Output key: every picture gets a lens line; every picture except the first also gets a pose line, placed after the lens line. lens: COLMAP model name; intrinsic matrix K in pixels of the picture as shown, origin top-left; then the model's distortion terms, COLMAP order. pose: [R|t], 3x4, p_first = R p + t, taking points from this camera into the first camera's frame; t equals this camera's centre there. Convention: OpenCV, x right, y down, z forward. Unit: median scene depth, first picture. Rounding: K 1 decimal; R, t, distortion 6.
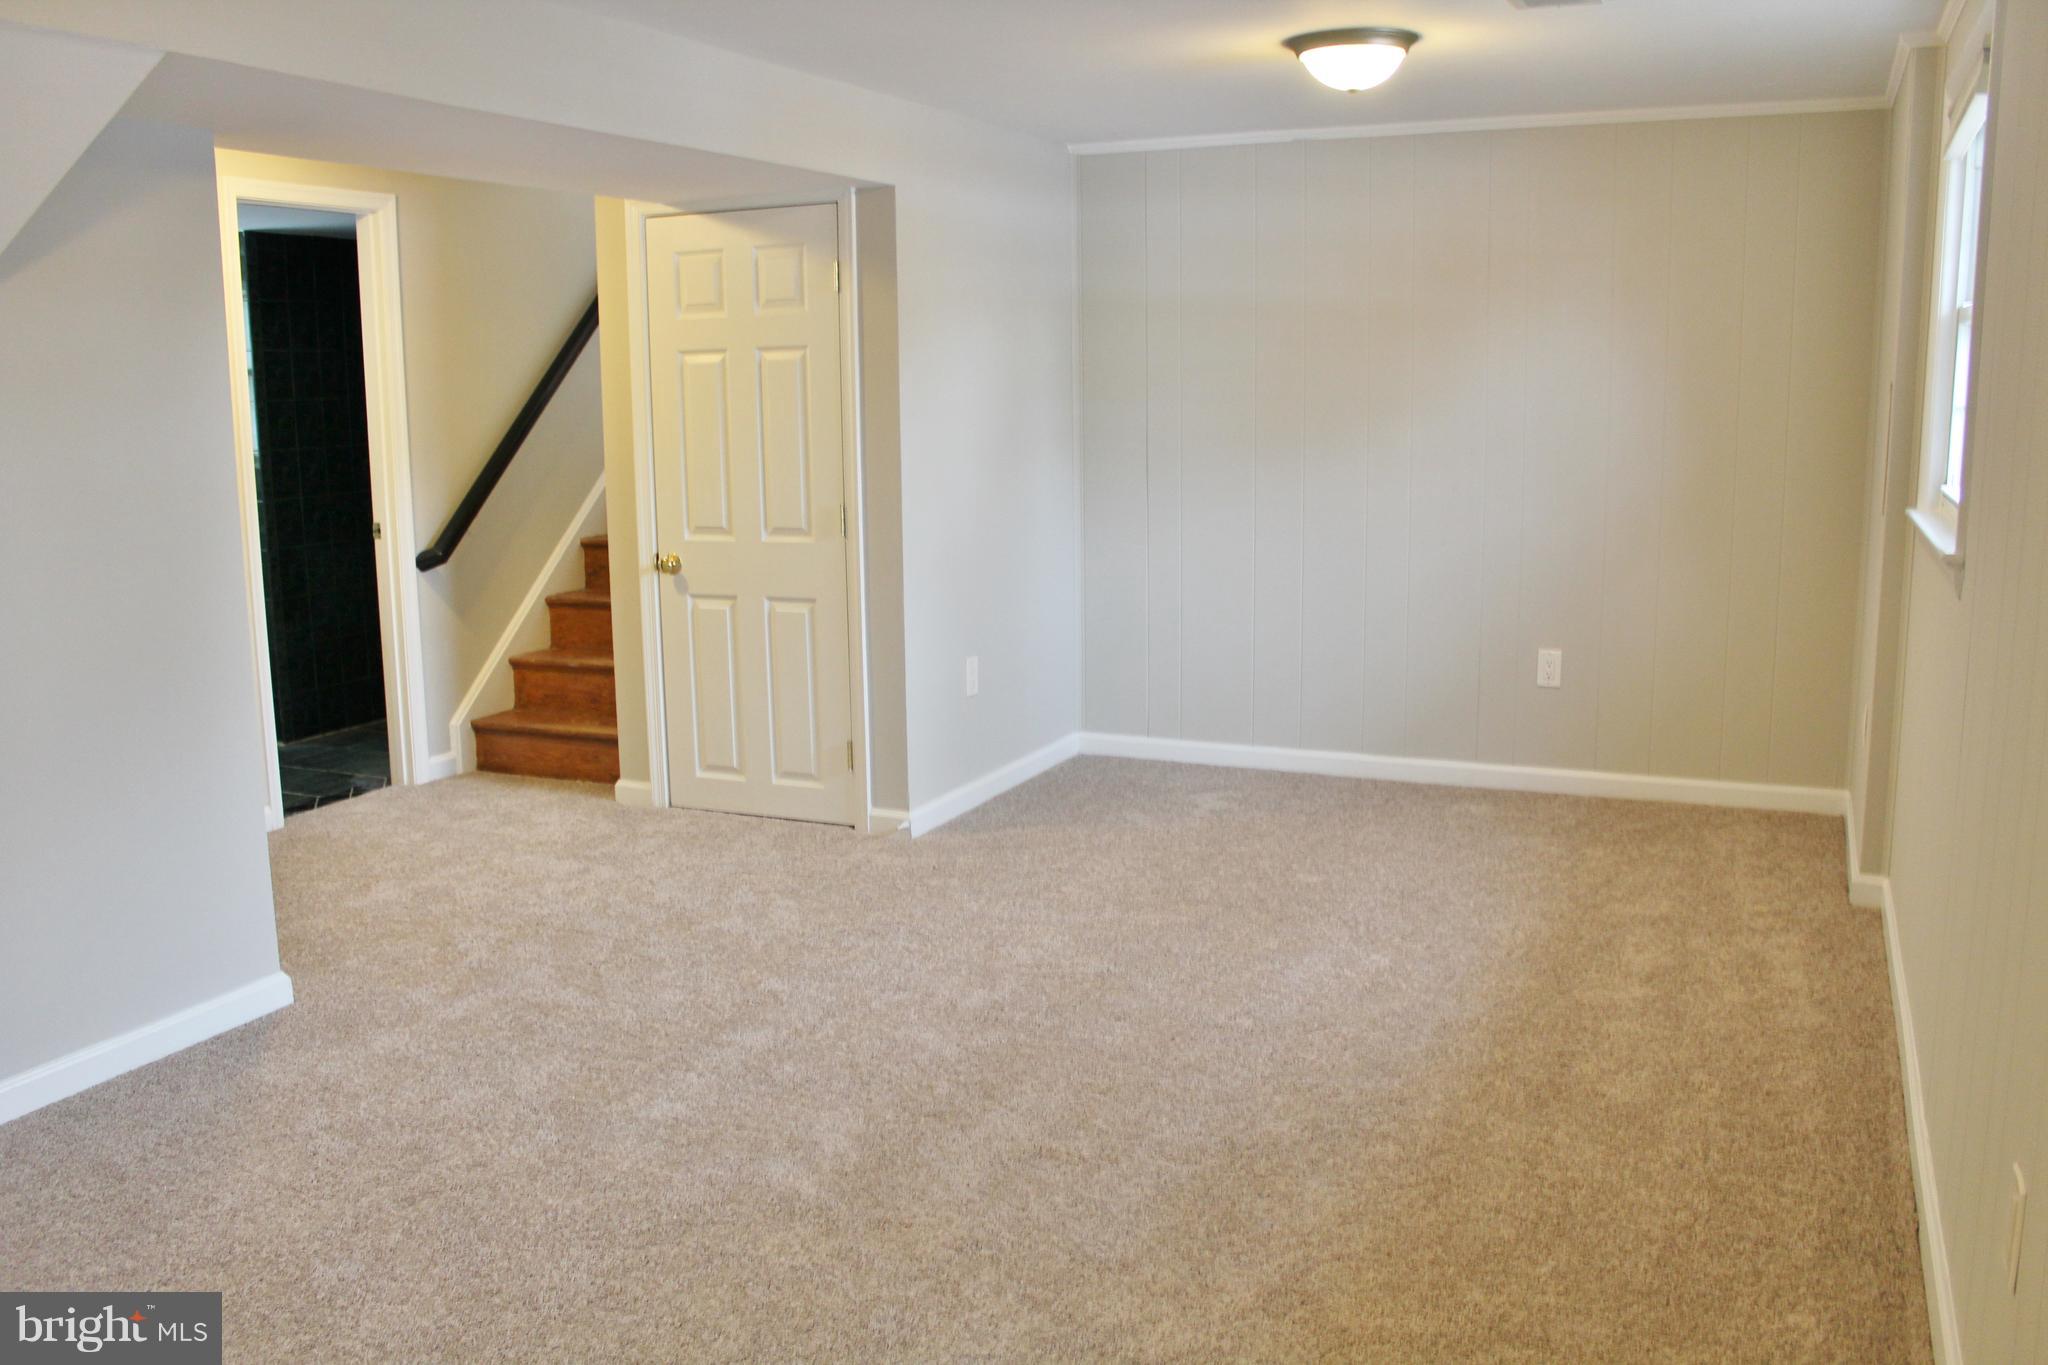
lens RADIAL K [[1713.8, 0, 1012.7], [0, 1713.8, 688.3], [0, 0, 1]] dist [-0.164048, 0.157784]
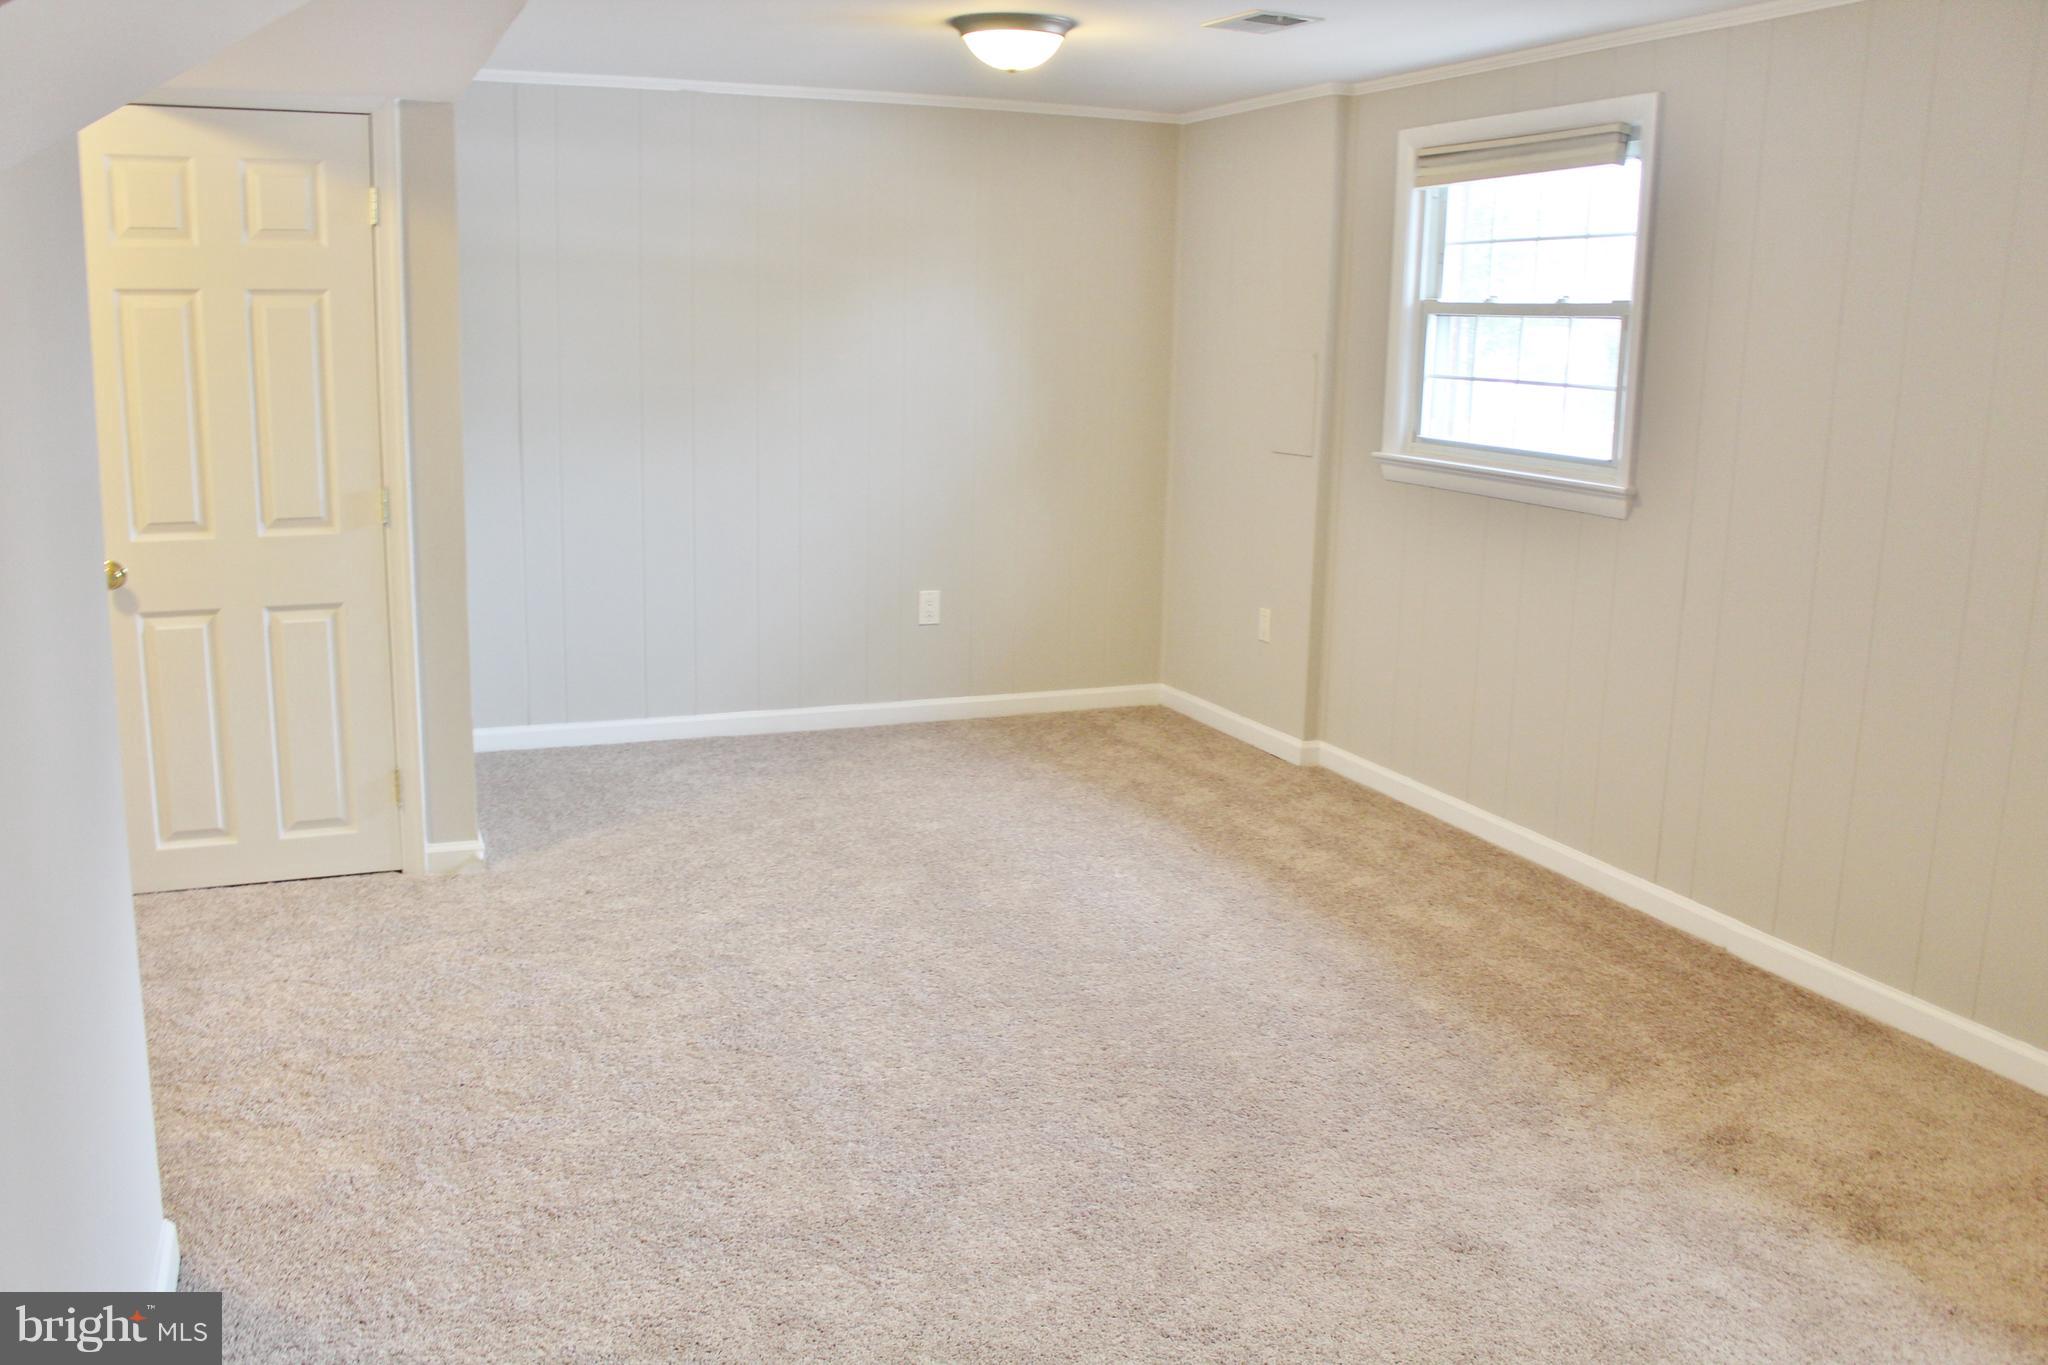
lens RADIAL K [[1713.8, 0, 1012.7], [0, 1713.8, 688.3], [0, 0, 1]] dist [-0.164048, 0.157784]
pose [[0.683209, -0.122816, 0.719821, -0.480020], [0.100507, 0.992189, 0.073892, -0.039269], [-0.723273, 0.021863, 0.690216, 0.220284]]
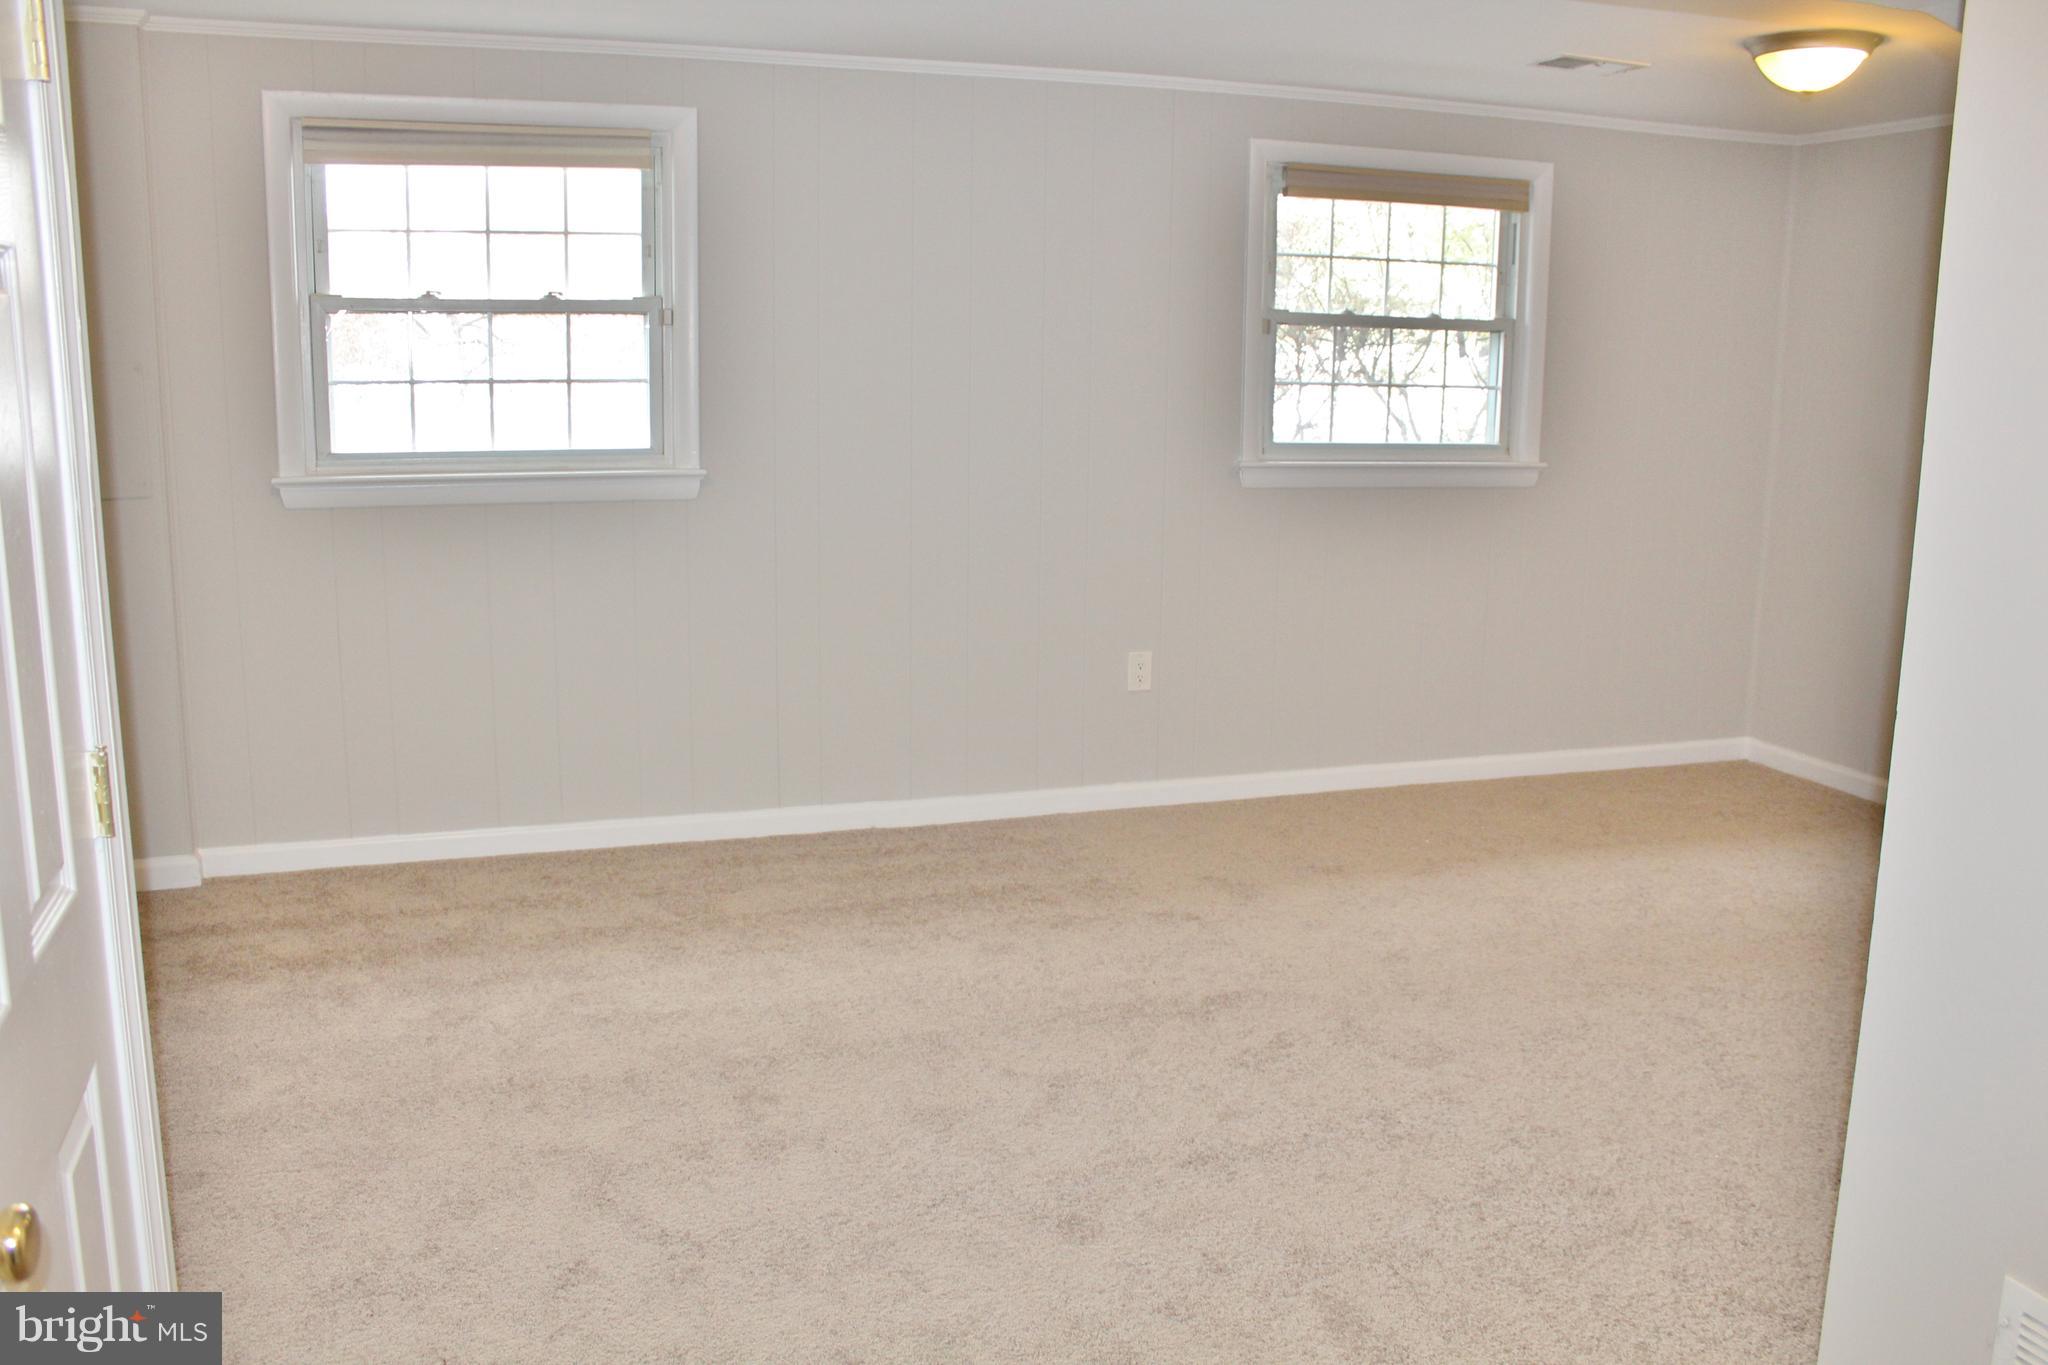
lens RADIAL K [[1713.8, 0, 1012.7], [0, 1713.8, 688.3], [0, 0, 1]] dist [-0.164048, 0.157784]
pose [[-0.699792, -0.139251, 0.700643, -0.437190], [0.123577, 0.942430, 0.310732, -0.197011], [-0.703577, 0.304032, -0.642296, 1.068346]]
